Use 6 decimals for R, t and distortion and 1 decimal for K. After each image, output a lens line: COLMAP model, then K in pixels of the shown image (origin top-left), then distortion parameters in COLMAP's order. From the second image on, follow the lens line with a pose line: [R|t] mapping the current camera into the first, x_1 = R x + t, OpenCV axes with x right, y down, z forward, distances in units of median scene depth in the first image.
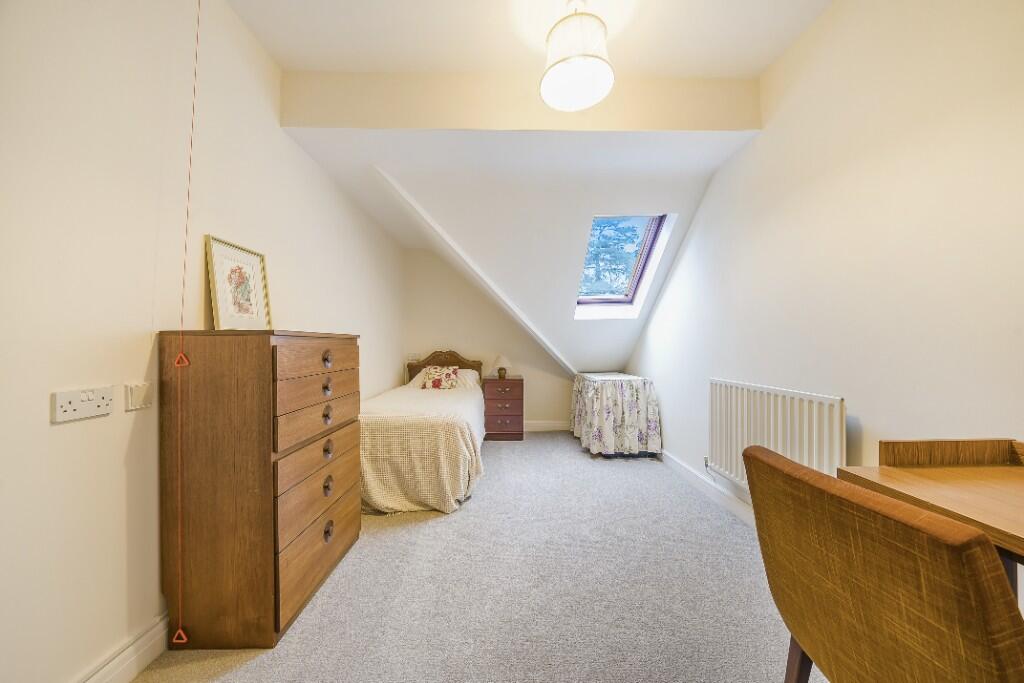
lens RADIAL K [[349.9, 0, 510.2], [0, 349.9, 343.0], [0, 0, 1]] dist [-0.002703, -0.000094]
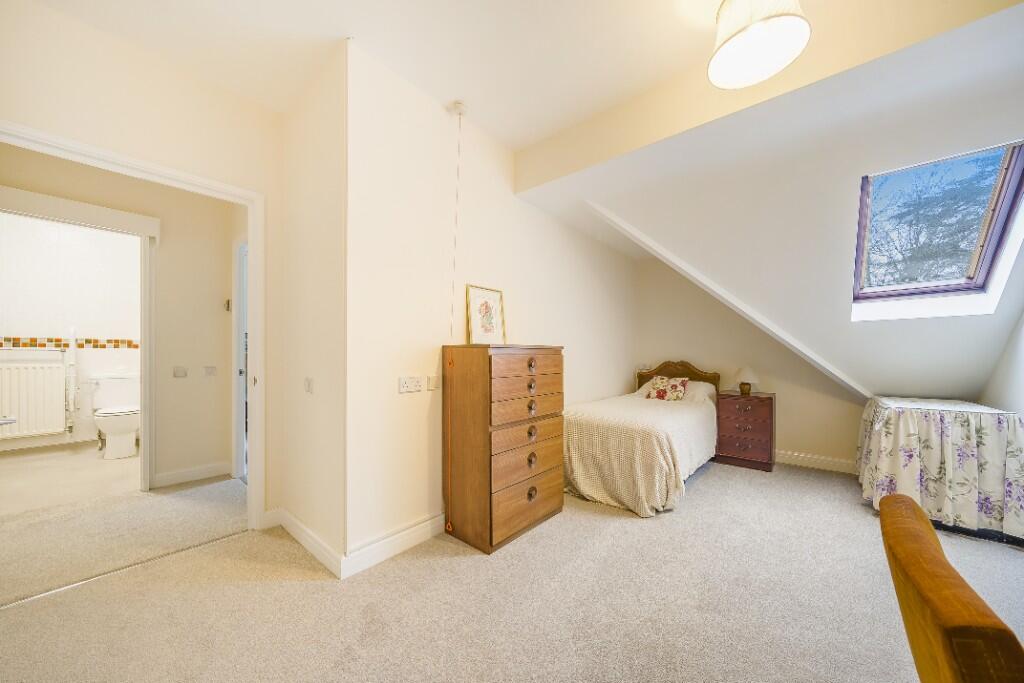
lens RADIAL K [[349.9, 0, 508.8], [0, 349.9, 356.9], [0, 0, 1]] dist [-0.002703, -0.000094]
pose [[0.742188, 0.010537, -0.670109, 0.235996], [-0.002811, 0.999917, 0.012610, -0.000743], [0.670186, -0.007475, 0.742156, -0.034936]]
